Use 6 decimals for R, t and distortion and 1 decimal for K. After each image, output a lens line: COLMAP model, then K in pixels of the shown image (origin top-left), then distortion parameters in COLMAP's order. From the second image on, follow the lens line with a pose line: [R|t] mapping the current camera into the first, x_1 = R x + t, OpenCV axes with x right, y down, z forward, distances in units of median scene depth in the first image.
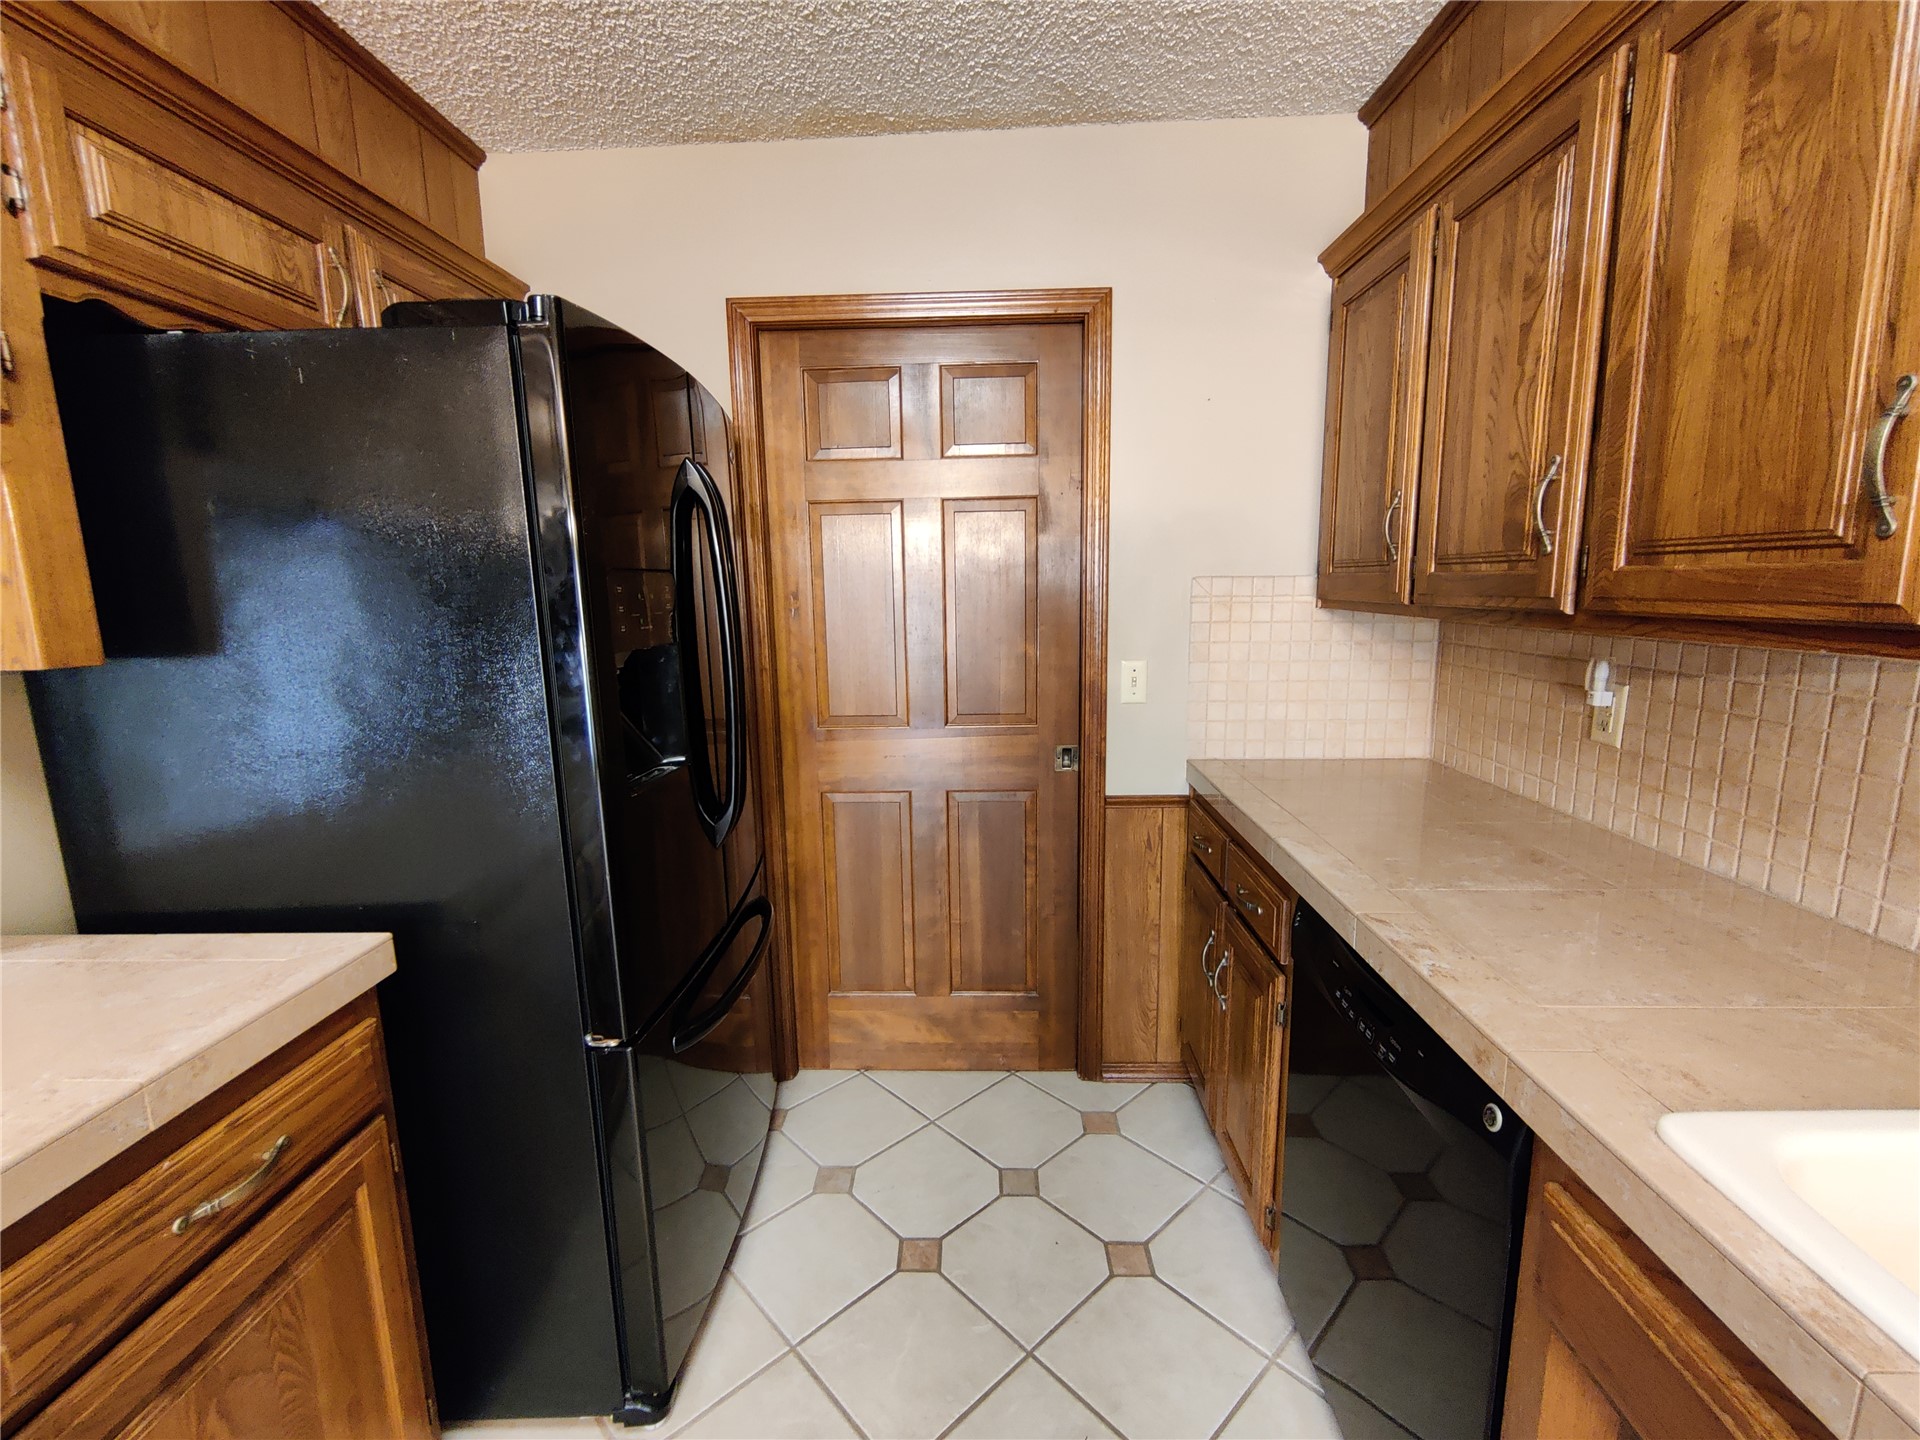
lens RADIAL K [[808.2, 0, 964.4], [0, 808.2, 711.1], [0, 0, 1]] dist [-0.006920, -0.000563]
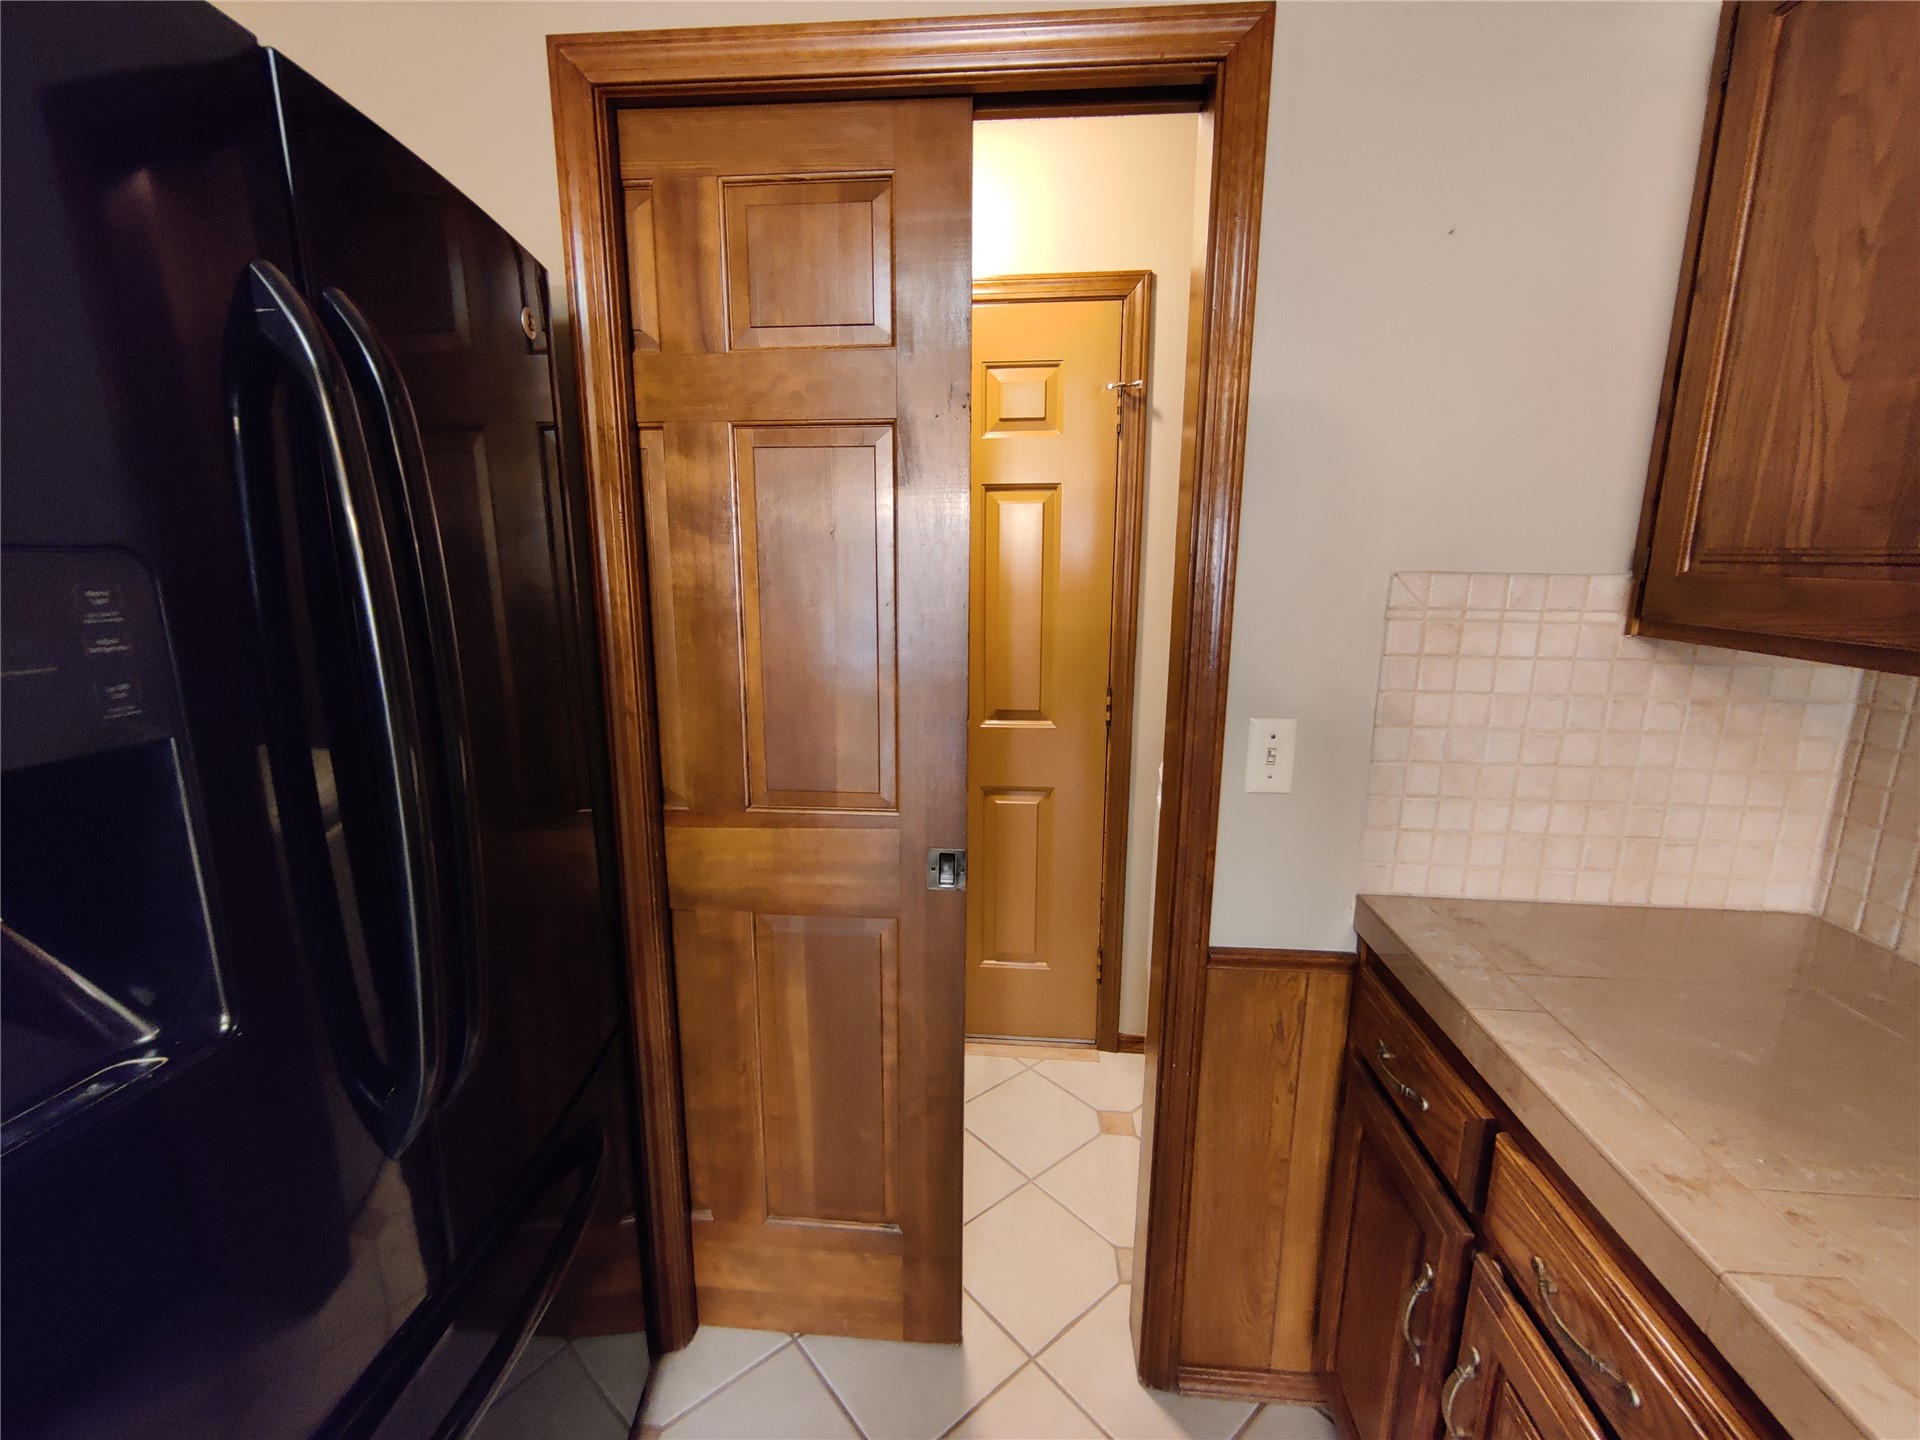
lens RADIAL K [[808.2, 0, 952.2], [0, 808.2, 728.3], [0, 0, 1]] dist [-0.006920, -0.000563]
pose [[0.998474, 0.031031, -0.045687, 0.012294], [-0.029540, 0.999021, 0.032938, -0.067749], [0.046664, -0.031538, 0.998413, 0.424691]]
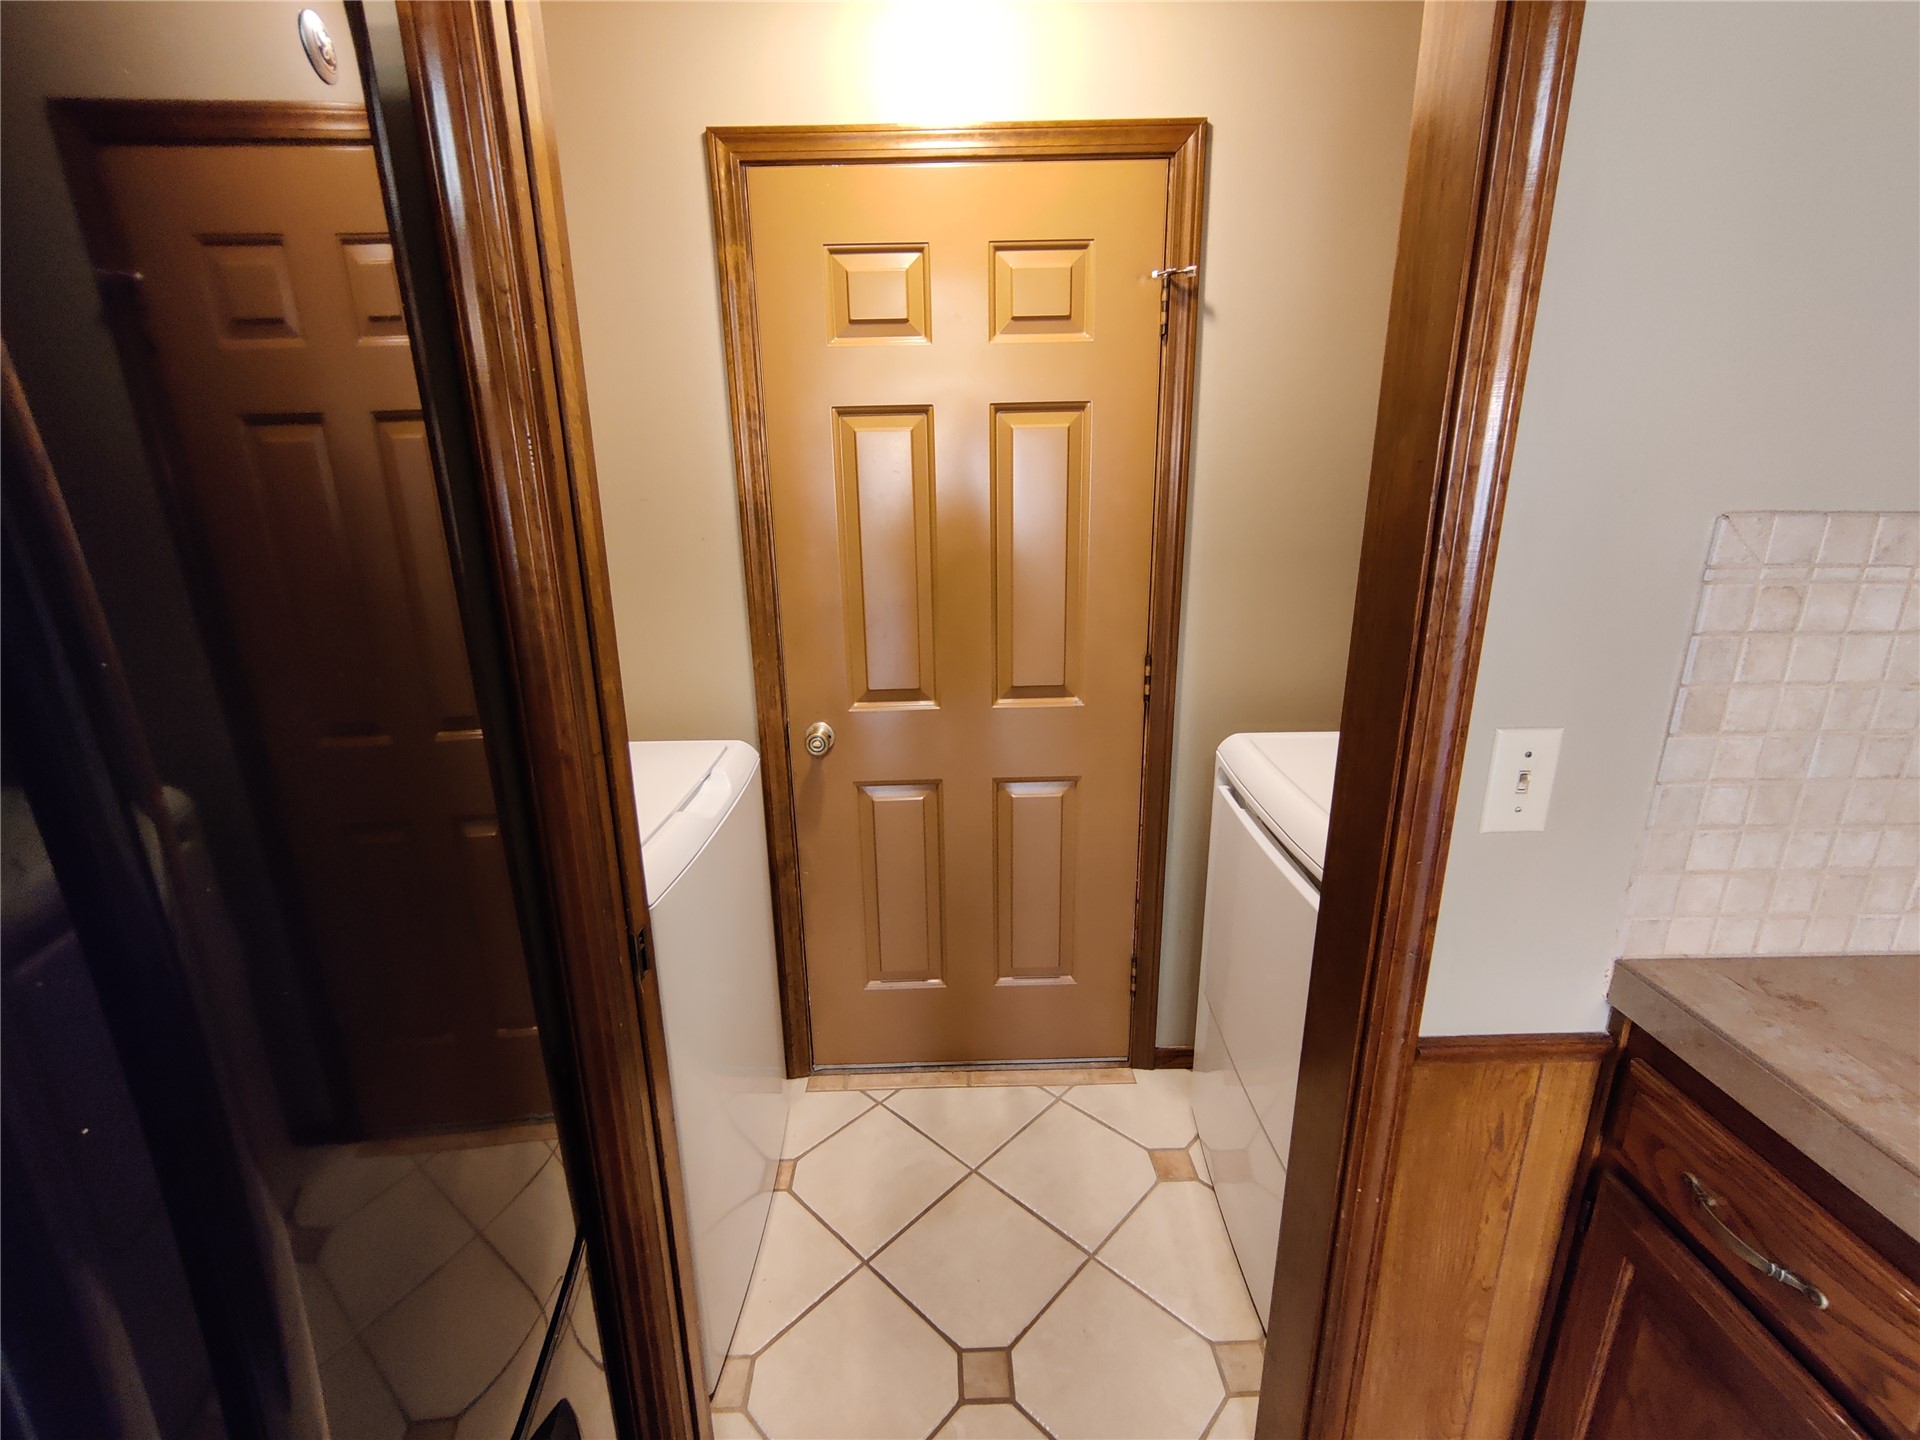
lens RADIAL K [[808.2, 0, 948.6], [0, 808.2, 726.5], [0, 0, 1]] dist [-0.006920, -0.000563]
pose [[0.998701, -0.011073, 0.049728, -0.090032], [0.005961, 0.994789, 0.101782, -0.104802], [-0.050596, -0.101353, 0.993563, 0.621038]]
